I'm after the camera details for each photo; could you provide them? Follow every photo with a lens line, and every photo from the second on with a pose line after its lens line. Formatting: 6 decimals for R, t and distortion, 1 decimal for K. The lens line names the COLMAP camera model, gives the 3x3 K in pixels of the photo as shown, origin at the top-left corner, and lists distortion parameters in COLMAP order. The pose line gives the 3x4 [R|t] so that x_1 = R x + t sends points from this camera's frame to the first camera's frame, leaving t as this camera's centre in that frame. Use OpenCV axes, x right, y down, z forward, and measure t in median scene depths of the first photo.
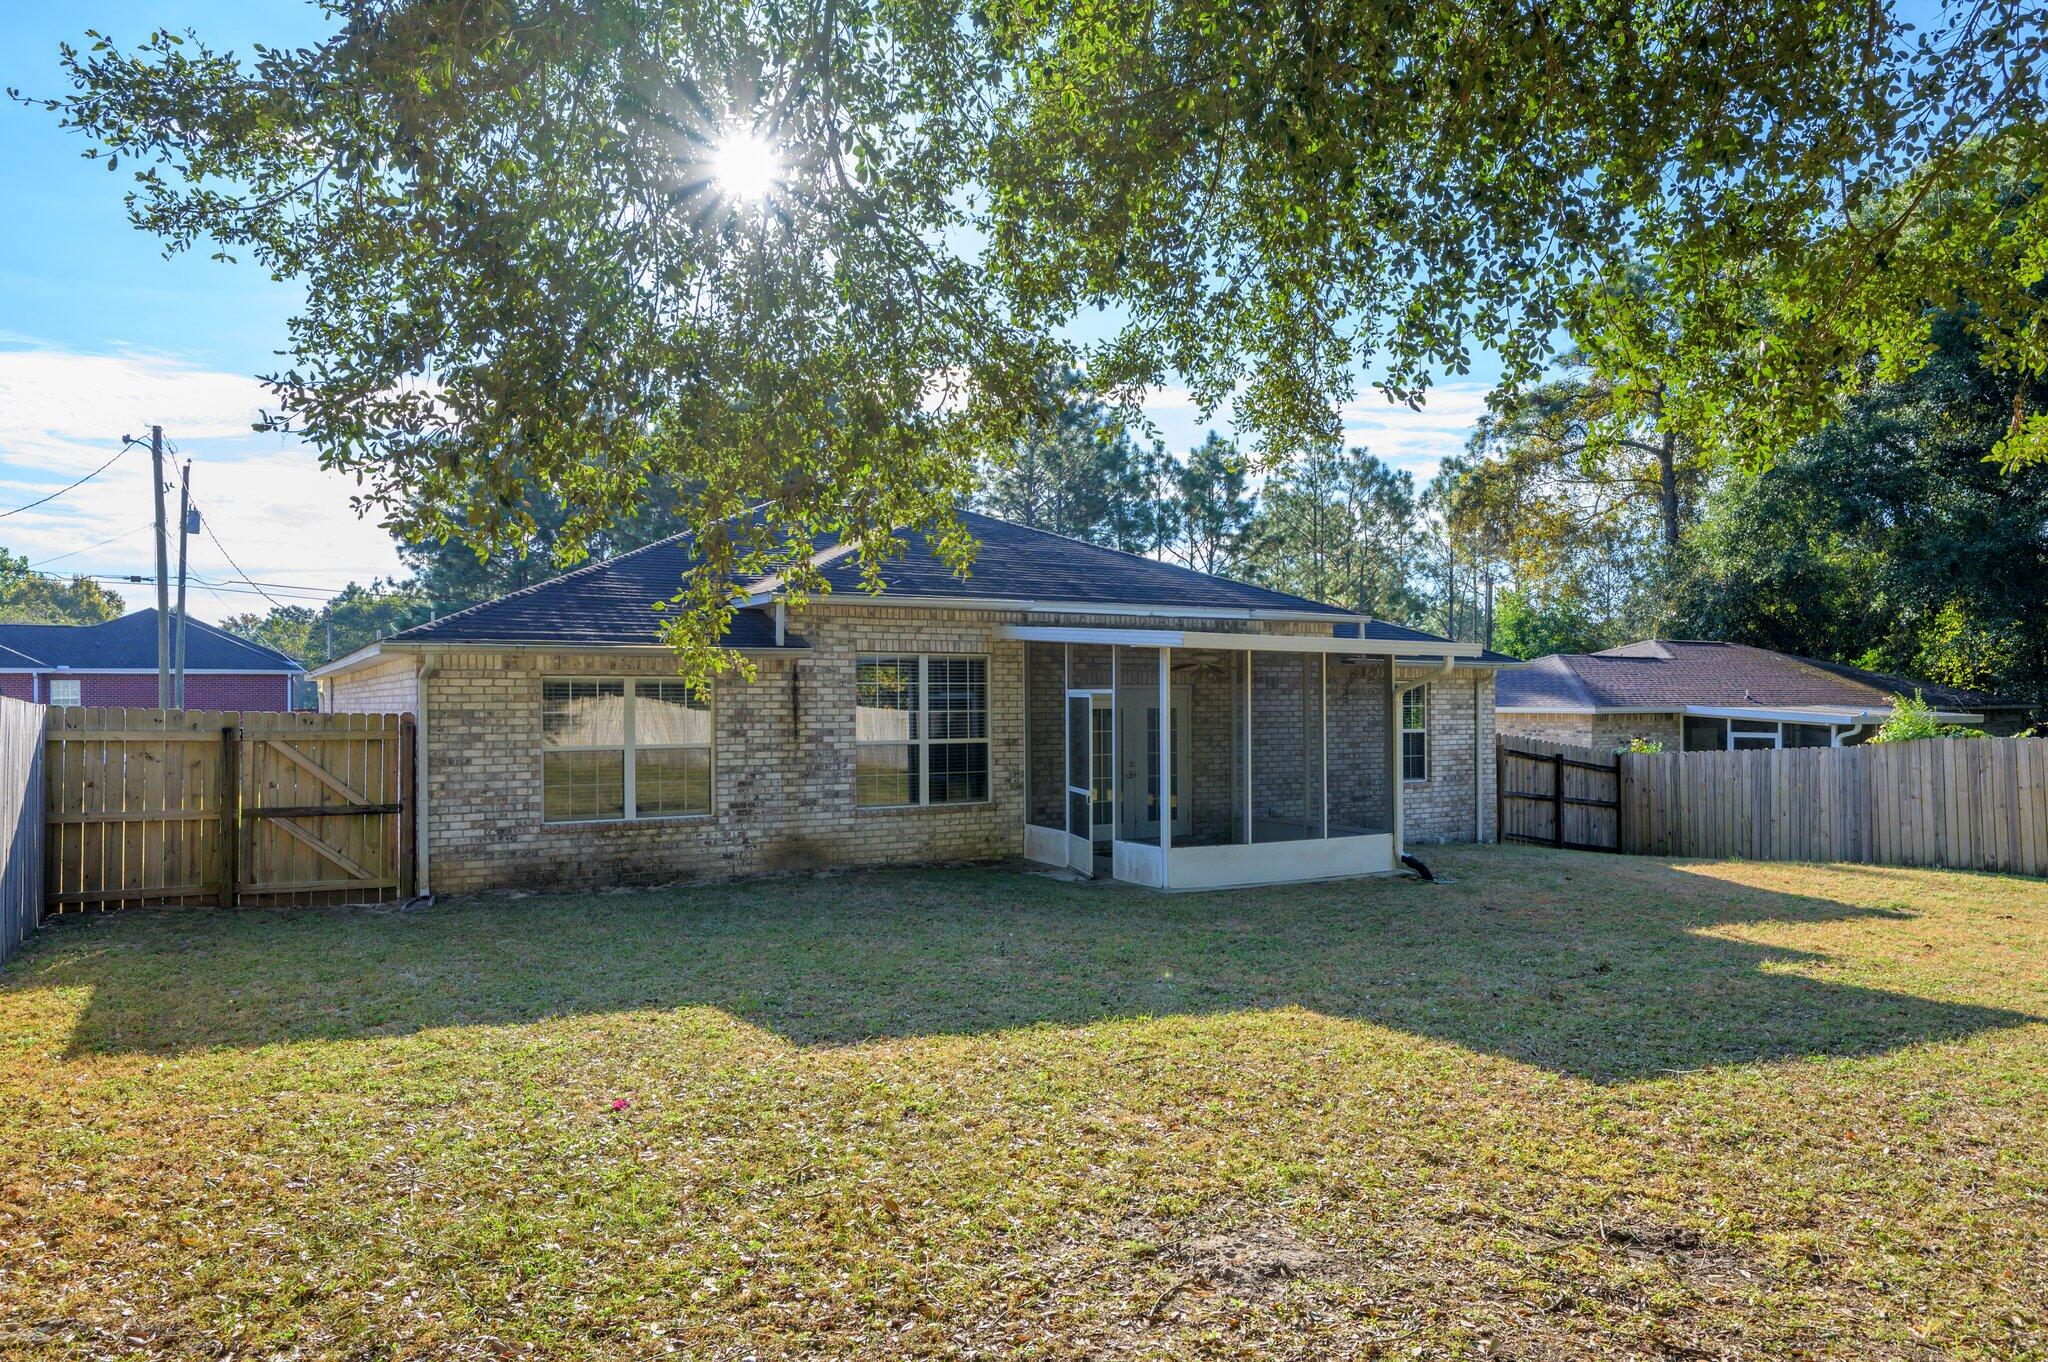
lens RADIAL K [[1328.5, 0, 1012.6], [0, 1328.5, 679.6], [0, 0, 1]] dist [-0.010502, -0.002255]
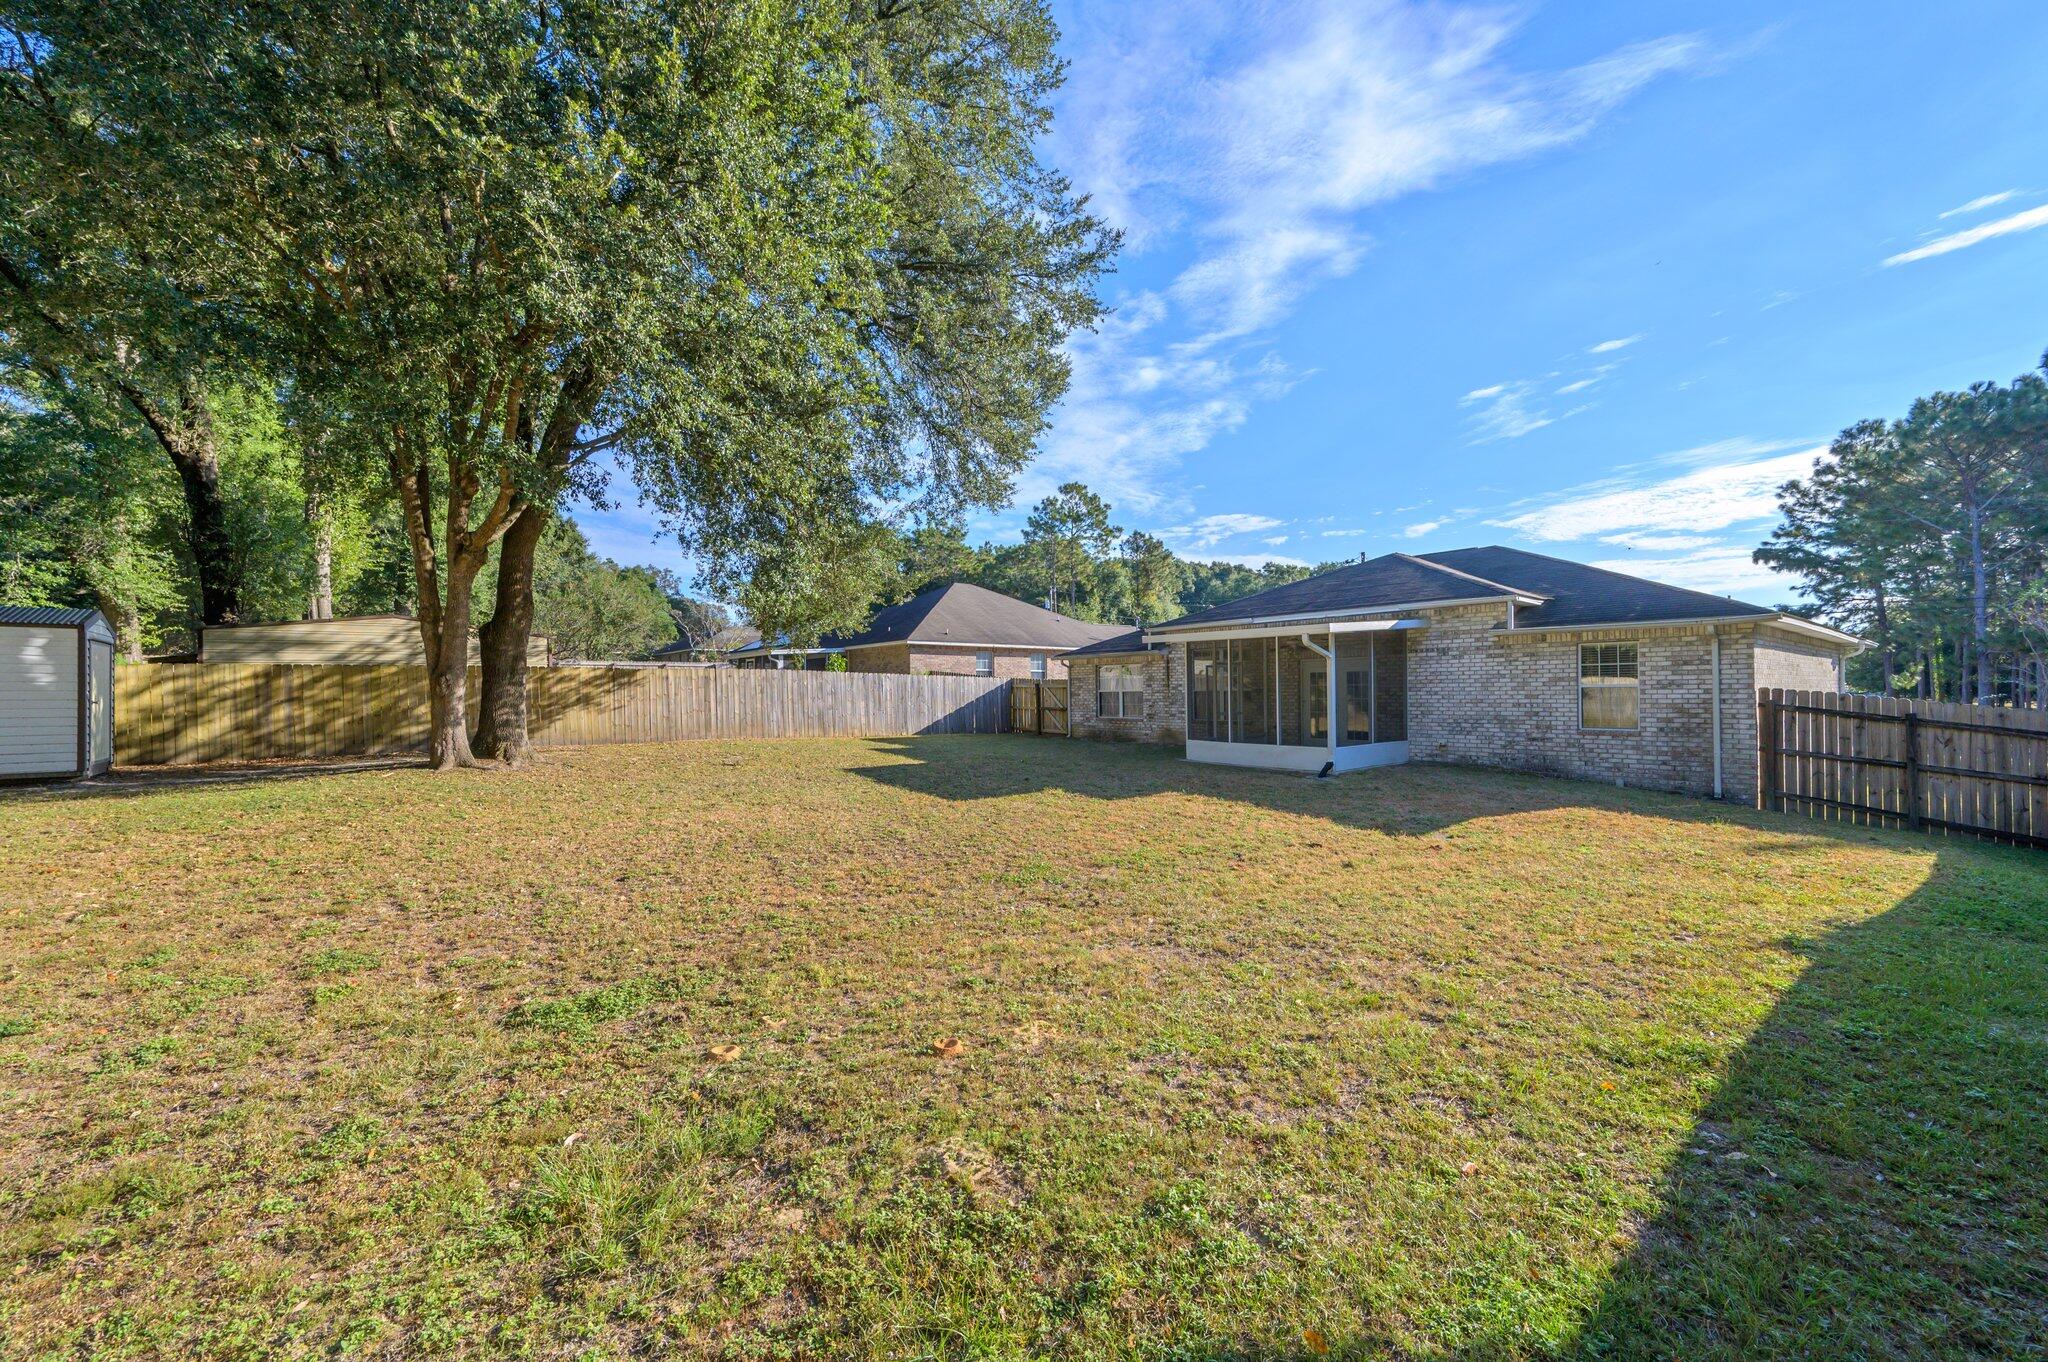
lens RADIAL K [[808.8, 0, 1021.2], [0, 808.8, 686.6], [0, 0, 1]] dist [0.000725, -0.000153]
pose [[0.133106, -0.006448, -0.991081, 0.806300], [0.024488, 0.999695, -0.003215, 0.025544], [0.990799, -0.023842, 0.133223, 0.348915]]
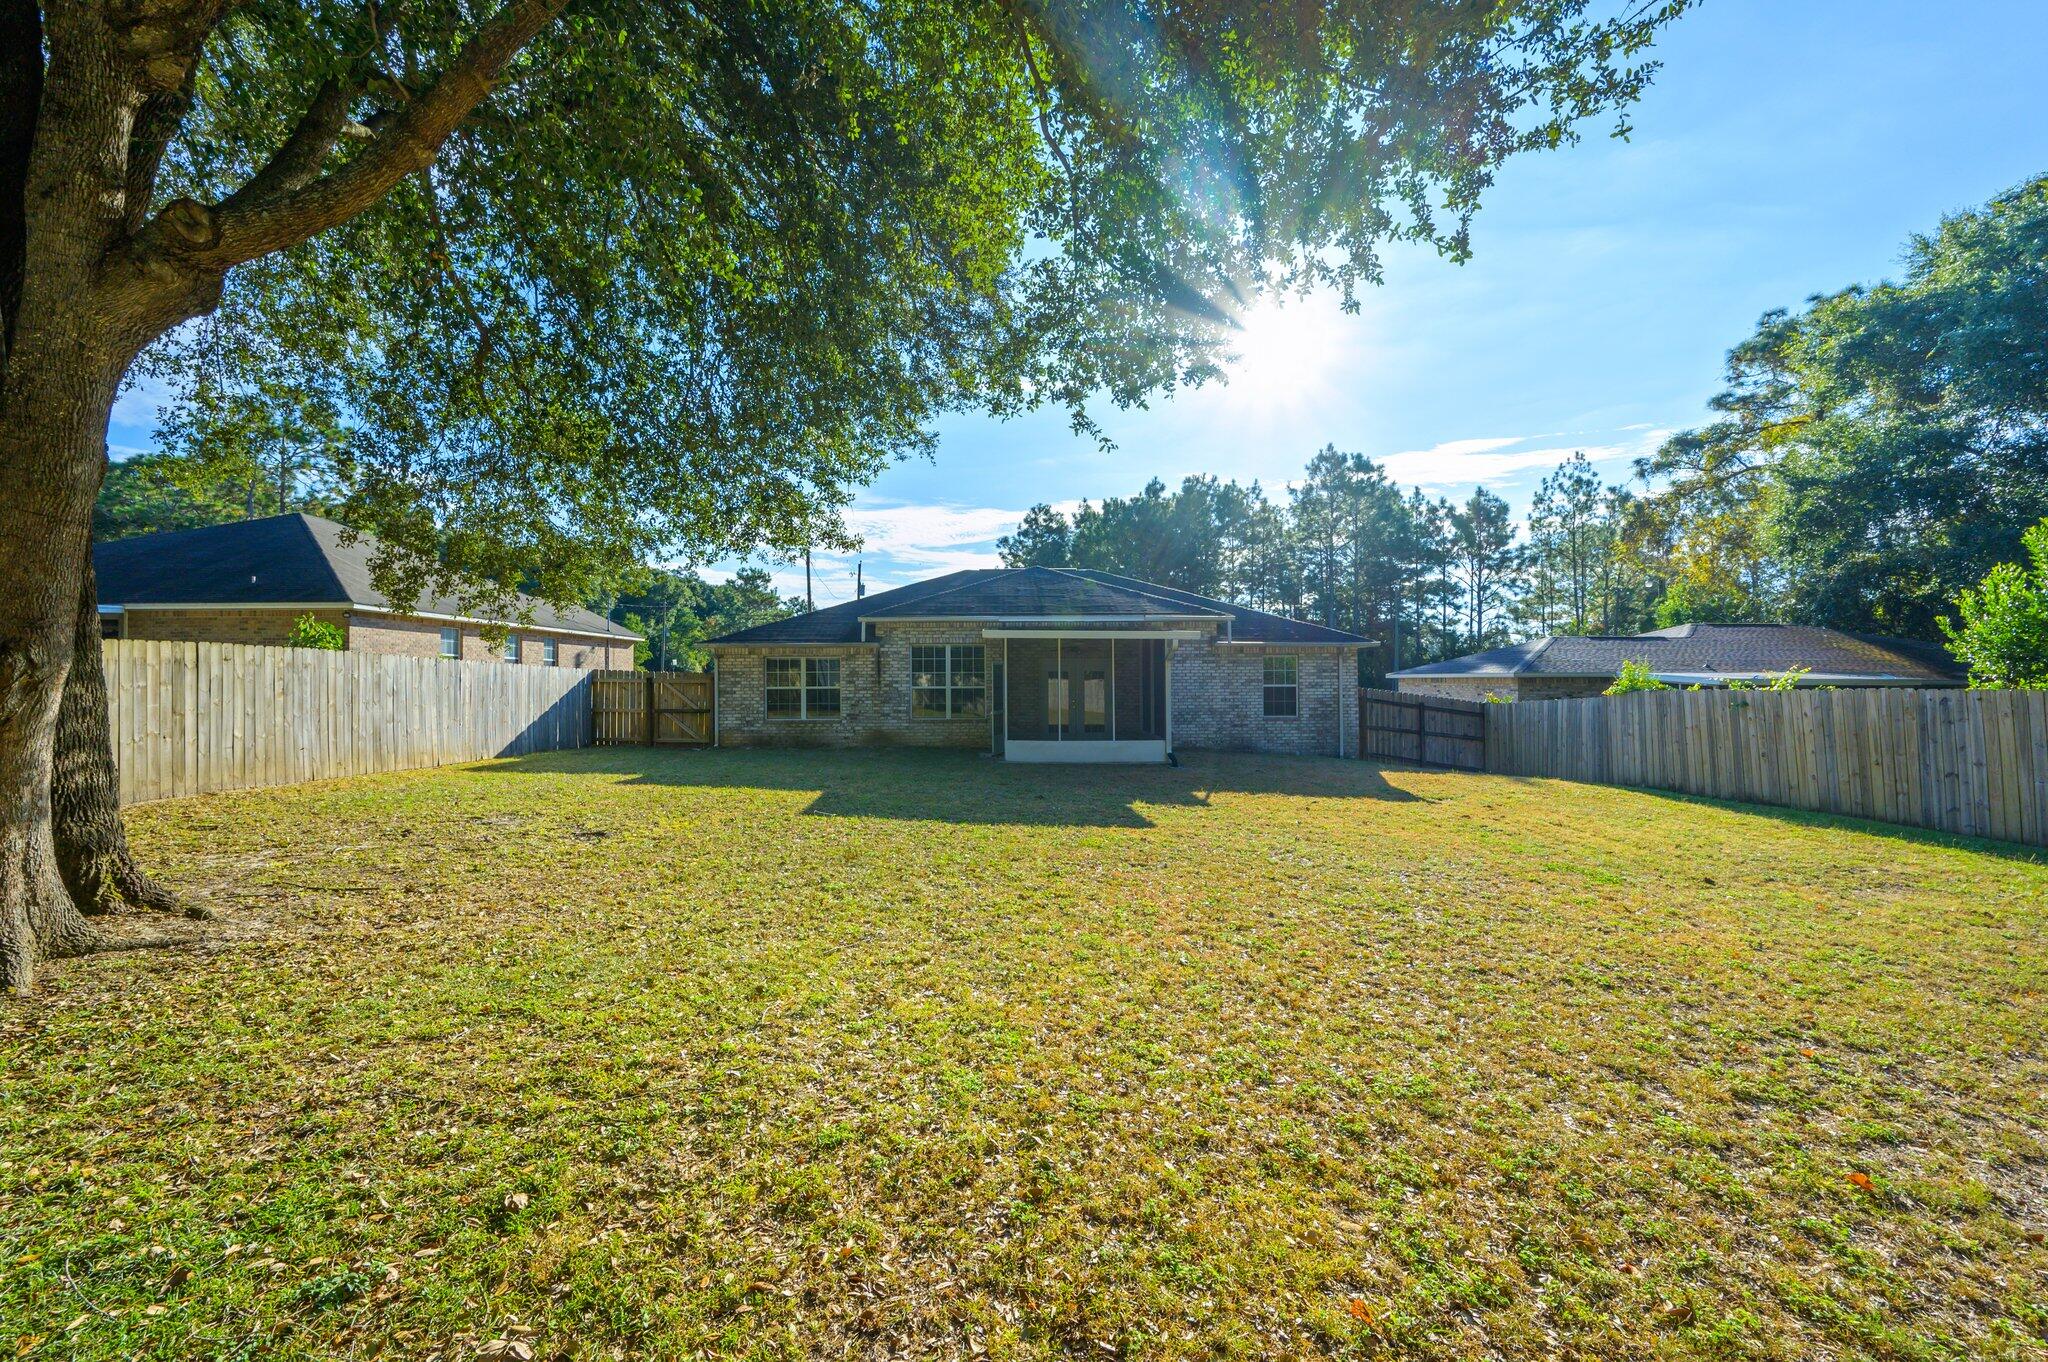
lens RADIAL K [[808.8, 0, 1025.3], [0, 808.8, 661.8], [0, 0, 1]] dist [0.000725, -0.000153]
pose [[0.876374, -0.010331, -0.481520, 0.437702], [0.008741, 0.999946, -0.005545, 0.010297], [0.481552, 0.000650, 0.876417, -0.026288]]
